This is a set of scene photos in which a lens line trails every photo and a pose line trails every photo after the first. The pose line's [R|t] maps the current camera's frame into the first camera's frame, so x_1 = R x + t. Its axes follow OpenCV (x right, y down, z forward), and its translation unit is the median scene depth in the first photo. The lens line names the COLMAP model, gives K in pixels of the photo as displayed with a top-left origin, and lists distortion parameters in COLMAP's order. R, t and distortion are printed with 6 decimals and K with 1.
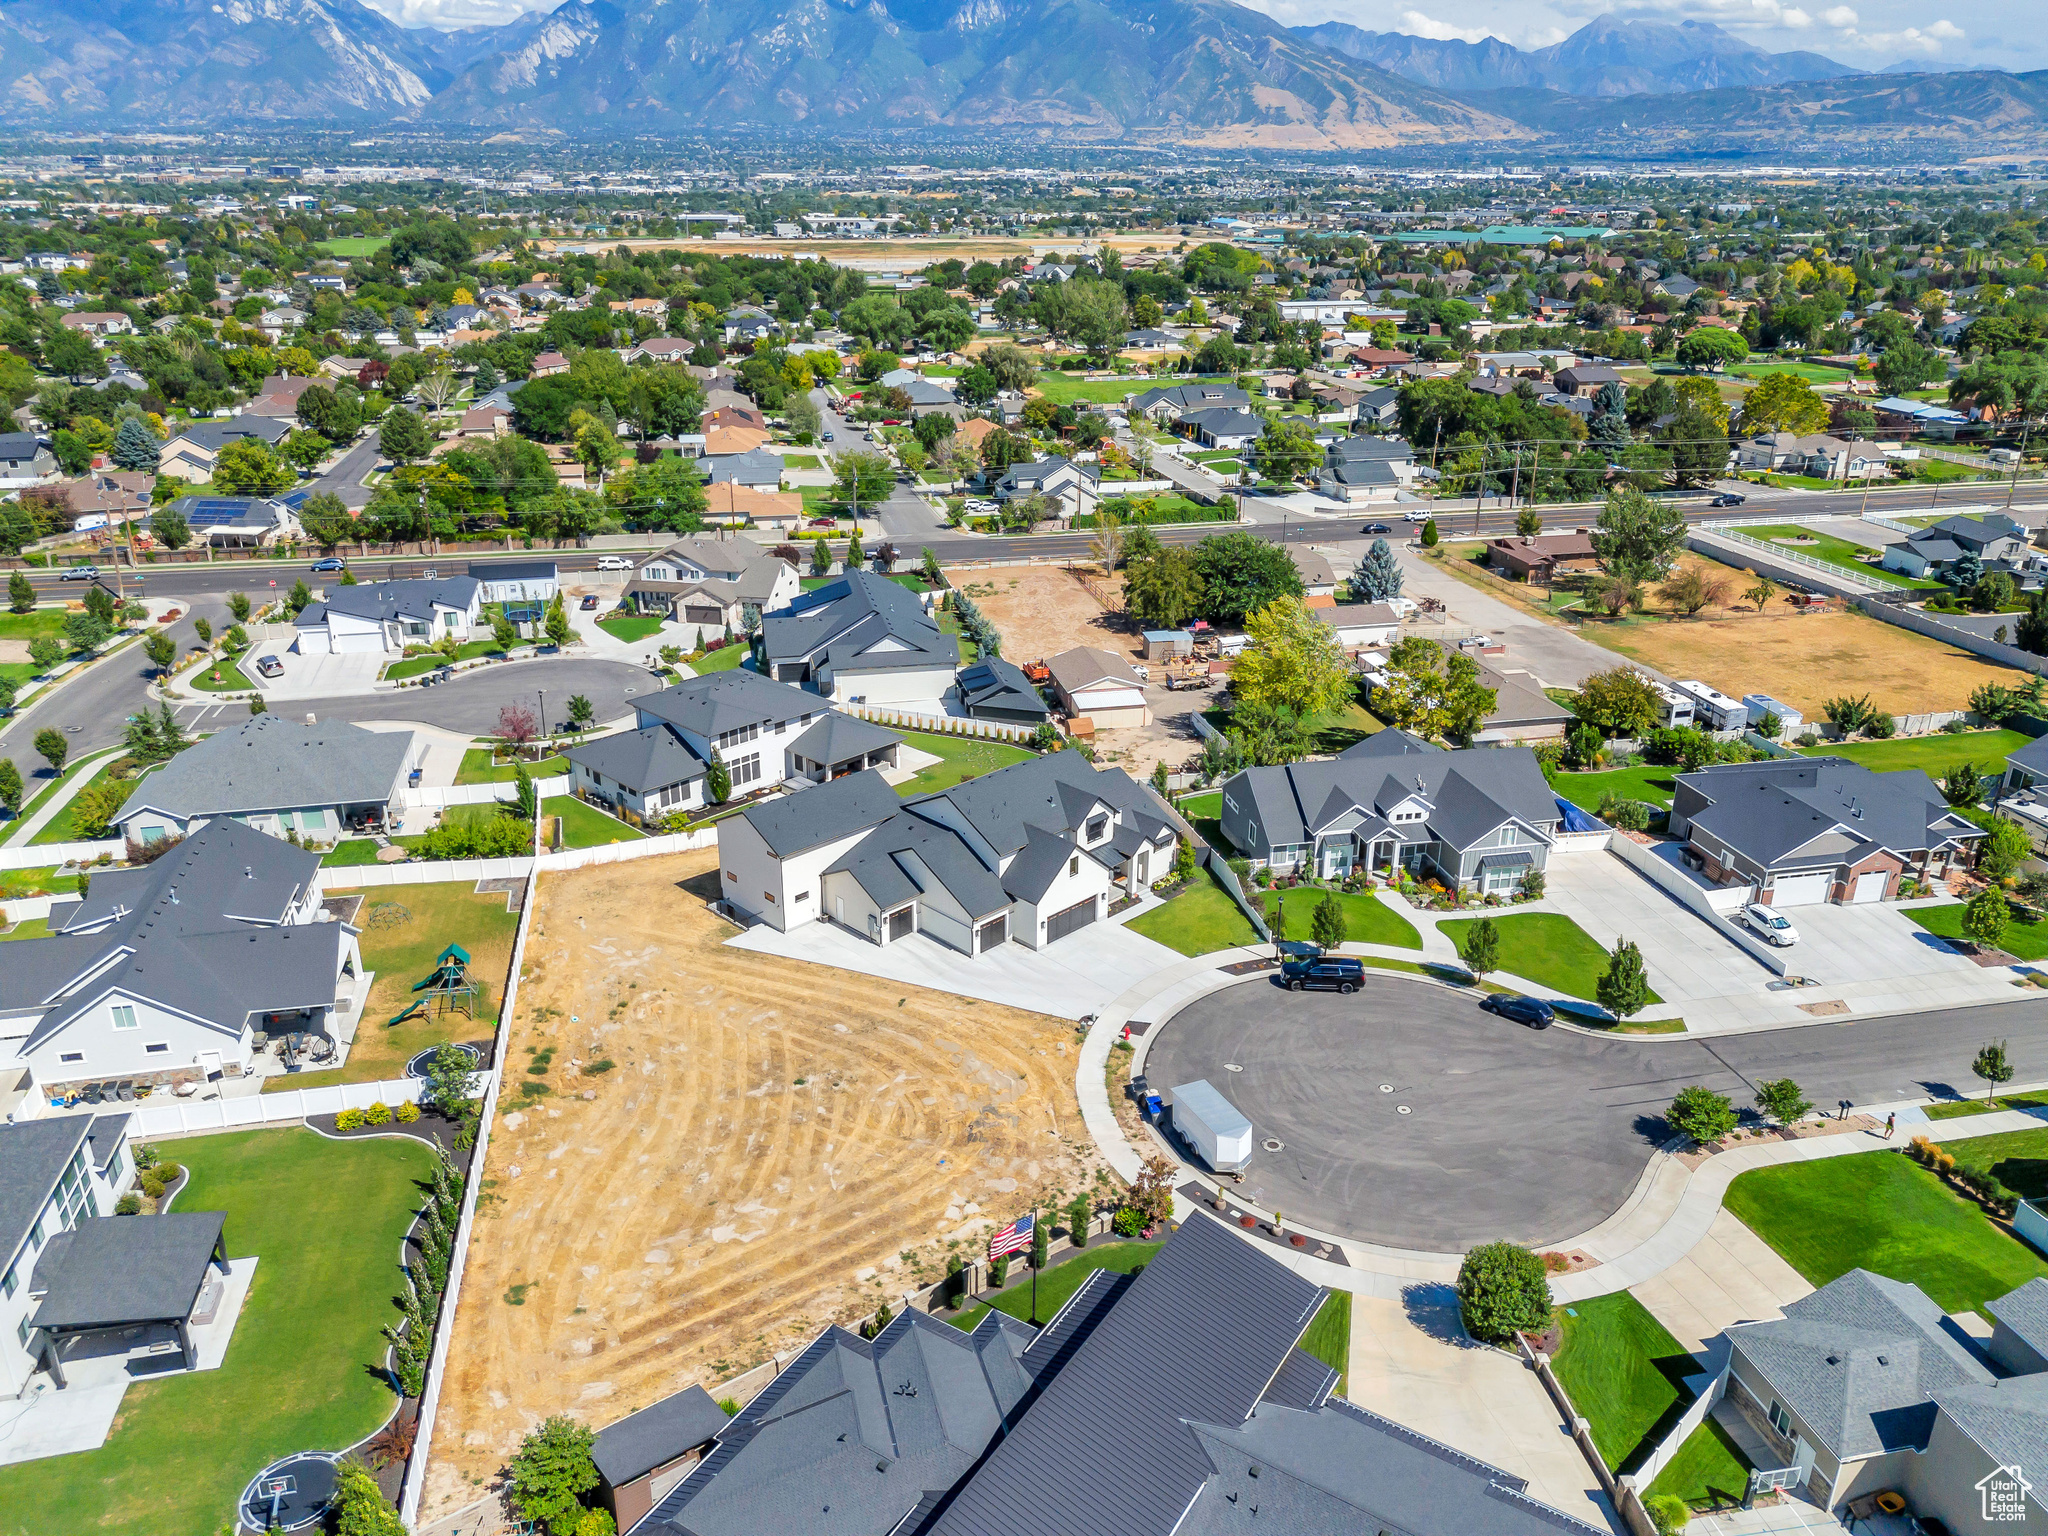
lens RADIAL K [[1498.8, 0, 1019.9], [0, 1498.8, 761.2], [0, 0, 1]] dist [0.087856, -0.091125]
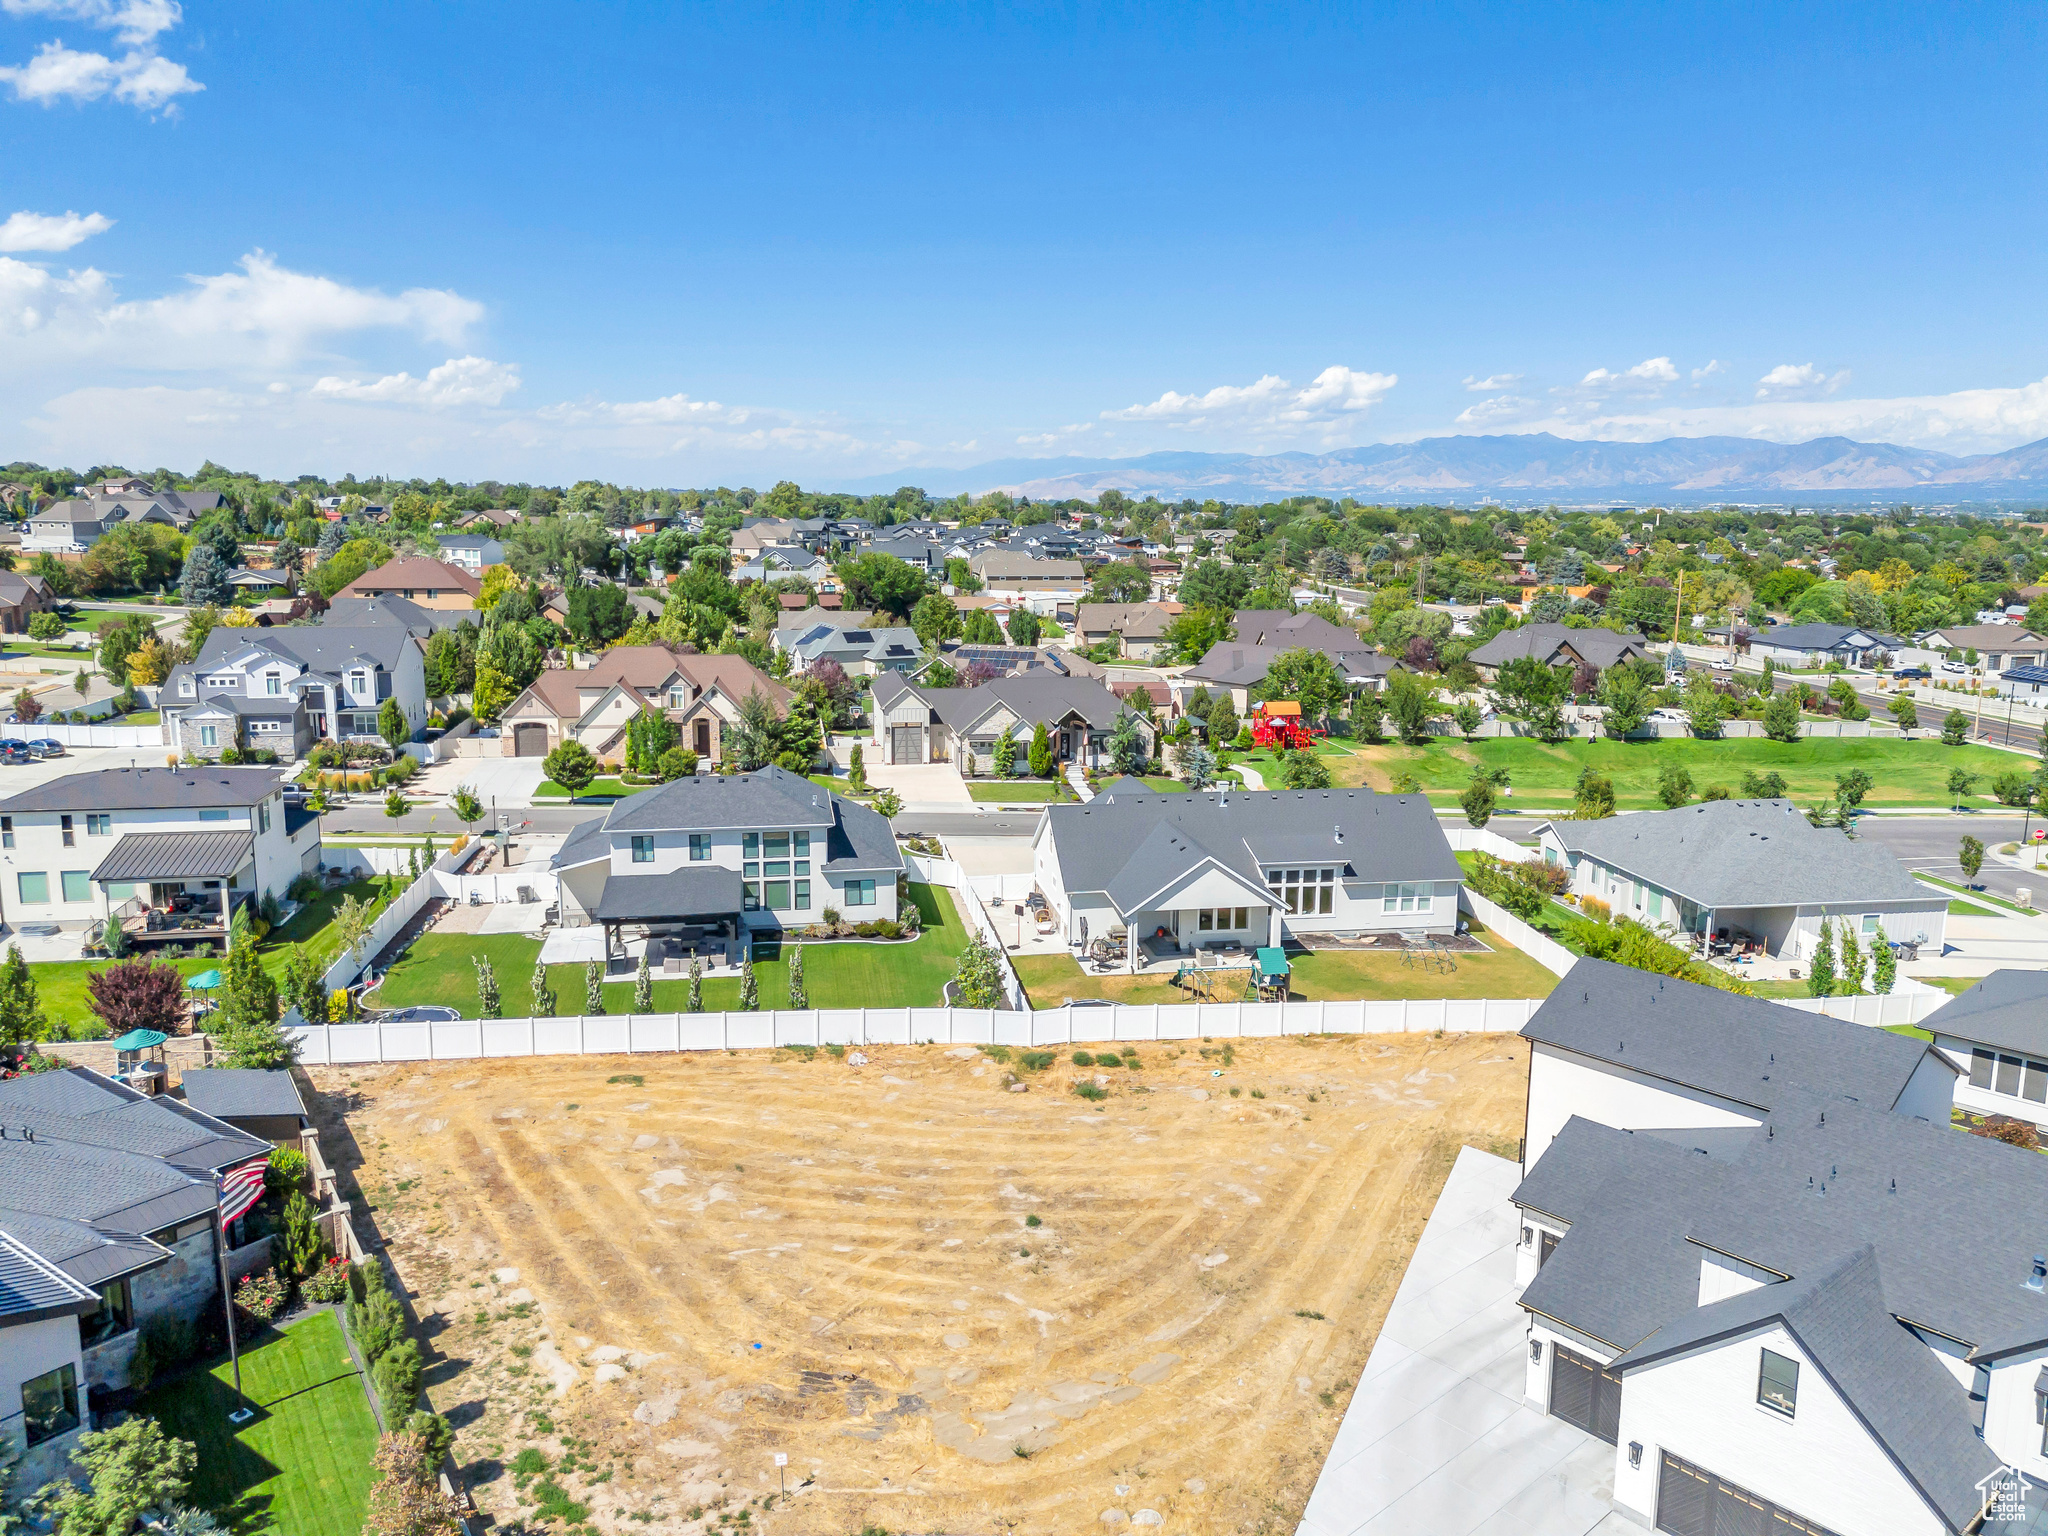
lens RADIAL K [[1498.8, 0, 1019.9], [0, 1498.8, 761.2], [0, 0, 1]] dist [0.087856, -0.091125]
pose [[-0.061133, 0.170409, -0.983475, 0.198671], [-0.379138, 0.907503, 0.180812, -0.029328], [0.923319, 0.383926, 0.009130, 0.437030]]
